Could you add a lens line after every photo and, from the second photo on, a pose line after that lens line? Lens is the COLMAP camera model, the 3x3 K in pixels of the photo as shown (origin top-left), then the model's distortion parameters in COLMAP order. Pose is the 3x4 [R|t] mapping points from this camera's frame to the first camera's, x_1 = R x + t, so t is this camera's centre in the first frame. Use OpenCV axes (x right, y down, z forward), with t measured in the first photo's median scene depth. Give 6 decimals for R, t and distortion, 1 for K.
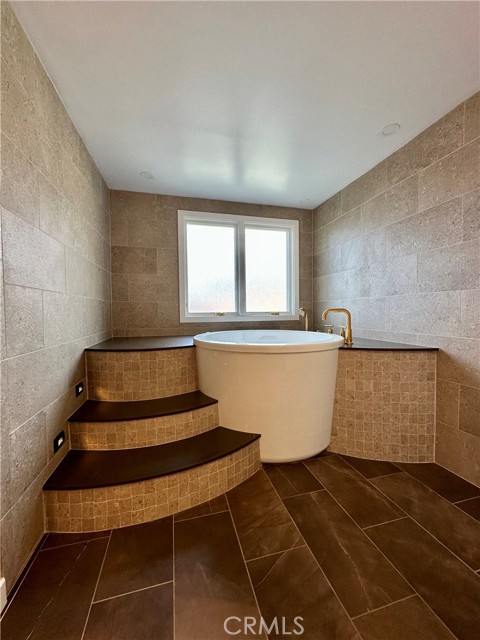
lens RADIAL K [[253.7, 0, 240.0], [0, 253.7, 320.0], [0, 0, 1]] dist [-0.000475, -0.000093]
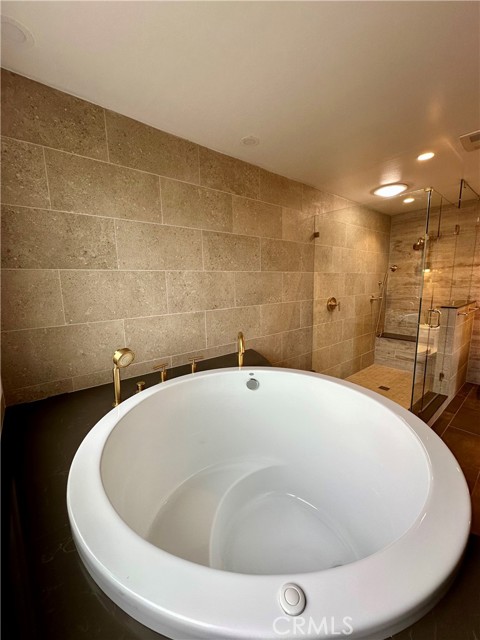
lens RADIAL K [[253.7, 0, 240.0], [0, 253.7, 320.0], [0, 0, 1]] dist [-0.000475, -0.000093]
pose [[-0.422505, -0.122016, 0.898110, -0.320841], [0.053481, 0.985814, 0.159090, -0.222726], [-0.904781, 0.115248, -0.409986, 1.419772]]
